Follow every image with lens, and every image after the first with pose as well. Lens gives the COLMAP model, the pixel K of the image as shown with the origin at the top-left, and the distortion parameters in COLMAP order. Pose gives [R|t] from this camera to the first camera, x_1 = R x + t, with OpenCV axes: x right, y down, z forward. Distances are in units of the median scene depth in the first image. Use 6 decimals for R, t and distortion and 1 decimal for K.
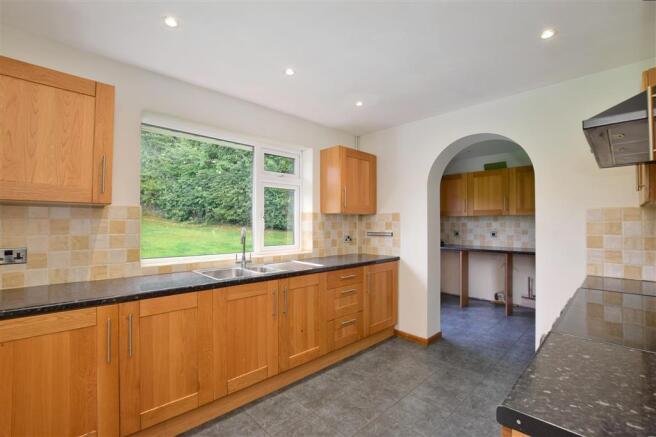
lens RADIAL K [[308.4, 0, 328.0], [0, 308.4, 218.5], [0, 0, 1]] dist [-0.020064, 0.000277]
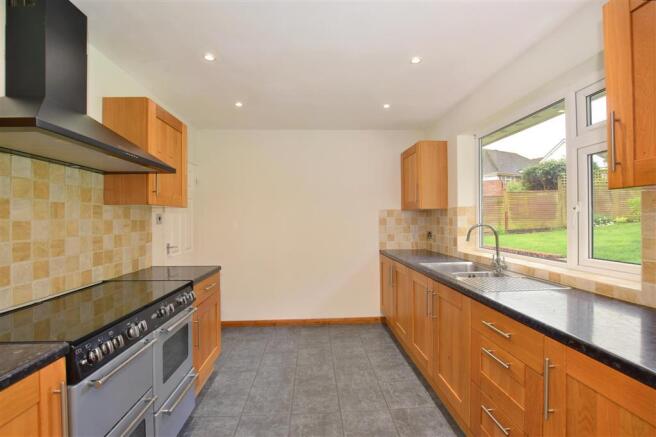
lens RADIAL K [[308.4, 0, 328.0], [0, 308.4, 218.5], [0, 0, 1]] dist [-0.020064, 0.000277]
pose [[-0.680833, -0.002035, -0.732435, 0.780255], [0.013887, 0.999781, -0.015687, 0.023794], [0.732307, -0.020852, -0.680656, 1.475346]]
